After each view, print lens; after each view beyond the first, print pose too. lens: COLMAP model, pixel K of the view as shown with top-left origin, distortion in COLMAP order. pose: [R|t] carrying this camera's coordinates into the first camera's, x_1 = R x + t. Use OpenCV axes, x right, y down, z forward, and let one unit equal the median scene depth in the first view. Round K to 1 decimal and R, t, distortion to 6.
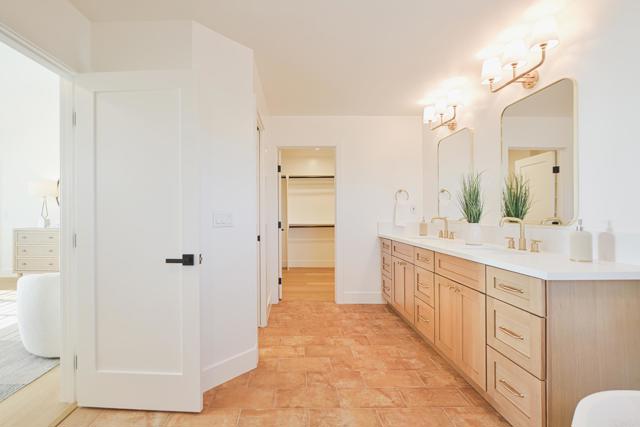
lens RADIAL K [[277.3, 0, 293.5], [0, 277.3, 211.6], [0, 0, 1]] dist [-0.000630, -0.000131]
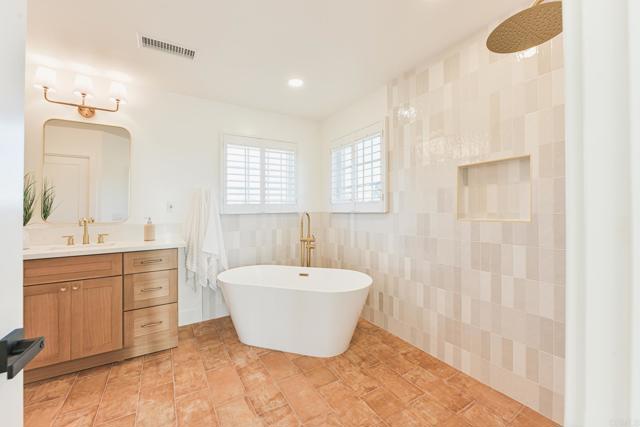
lens RADIAL K [[251.5, 0, 320.0], [0, 251.5, 213.5], [0, 0, 1]] dist [-0.006560, -0.000142]
pose [[-0.506041, -0.001259, 0.862509, -0.748320], [0.006455, 0.999965, 0.005247, 0.001173], [-0.862486, 0.008223, -0.506015, 0.711849]]
